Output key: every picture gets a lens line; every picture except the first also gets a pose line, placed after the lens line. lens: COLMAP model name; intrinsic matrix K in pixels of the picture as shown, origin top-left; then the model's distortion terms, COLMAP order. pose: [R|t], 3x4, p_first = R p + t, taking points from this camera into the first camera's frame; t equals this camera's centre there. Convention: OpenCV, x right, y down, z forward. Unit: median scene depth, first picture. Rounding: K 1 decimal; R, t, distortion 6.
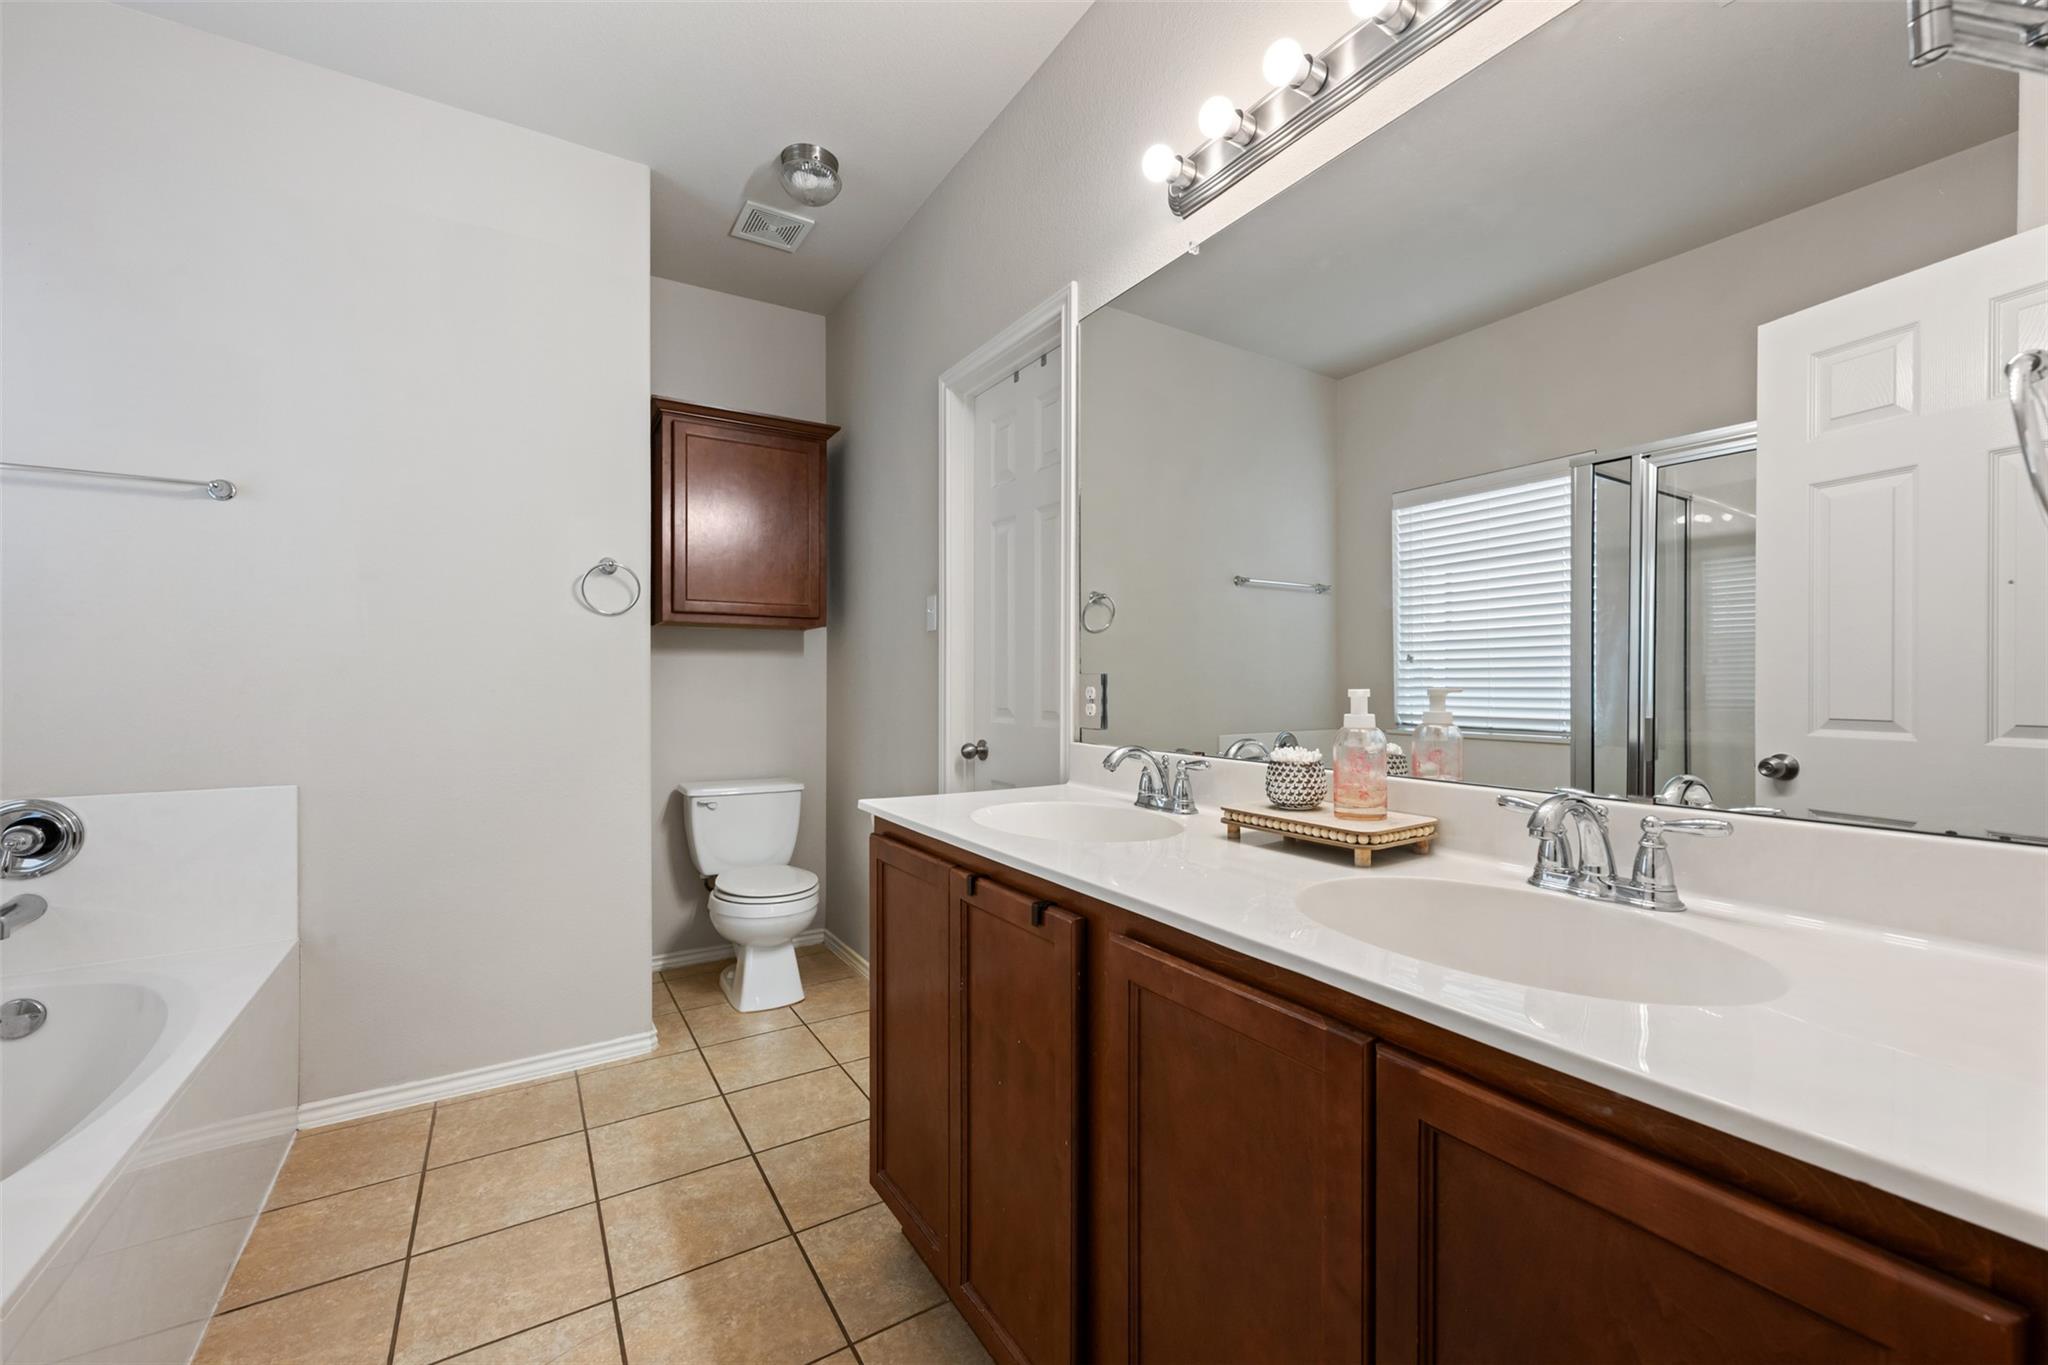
lens RADIAL K [[810.6, 0, 1022.4], [0, 810.6, 690.8], [0, 0, 1]] dist [-0.001239, -0.000144]
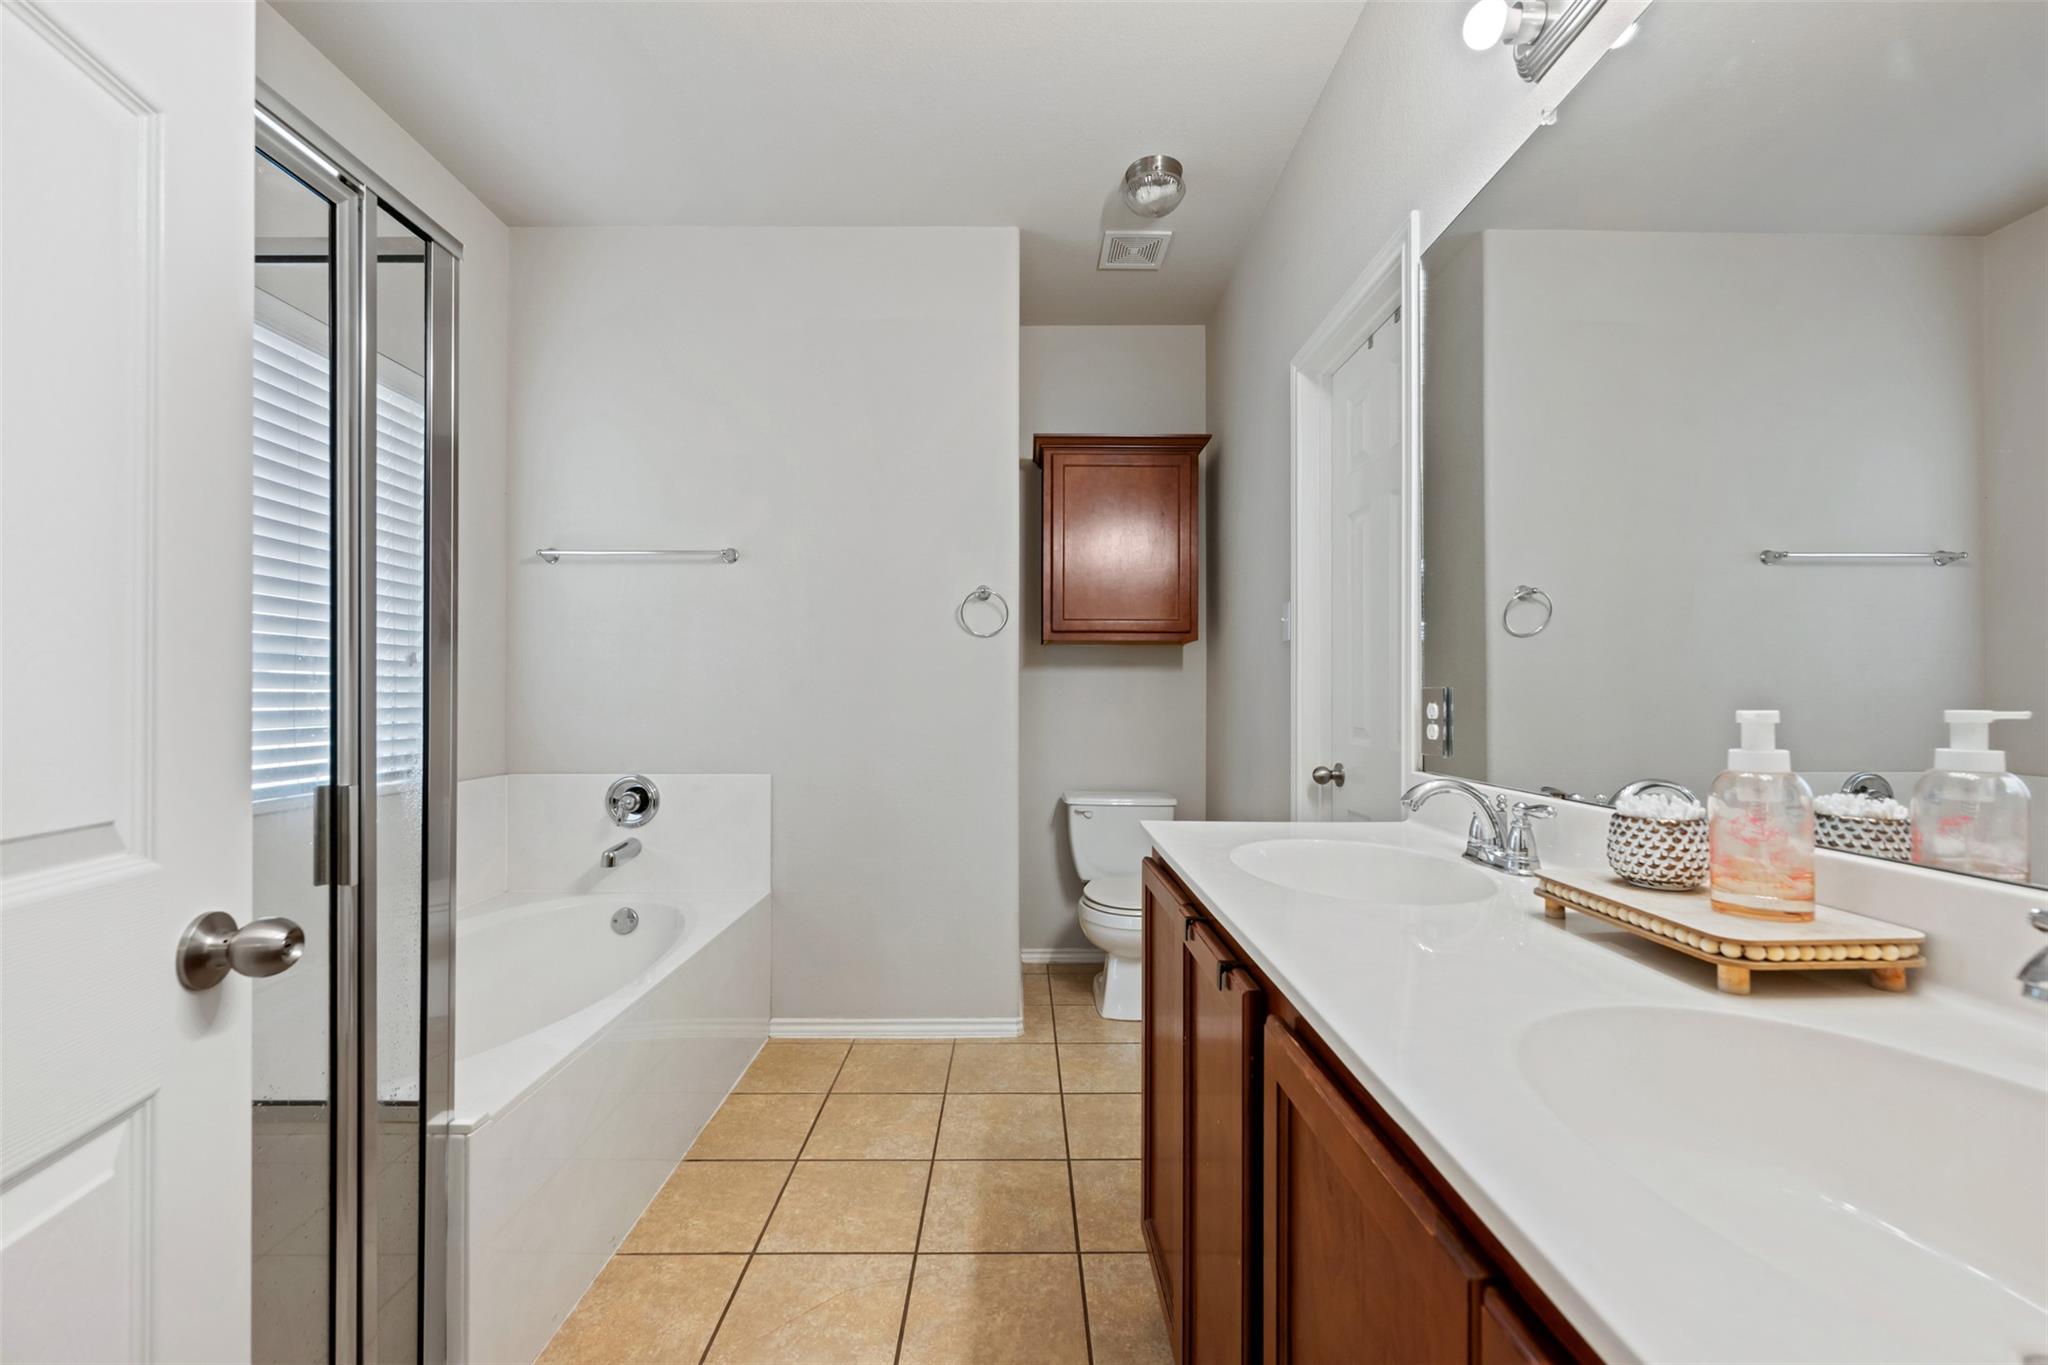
lens RADIAL K [[810.6, 0, 1017.5], [0, 810.6, 696.8], [0, 0, 1]] dist [-0.001239, -0.000144]
pose [[0.852216, 0.002406, -0.523185, 0.150523], [-0.008133, 0.999930, -0.008650, -0.001505], [0.523127, 0.011627, 0.852175, 0.093883]]
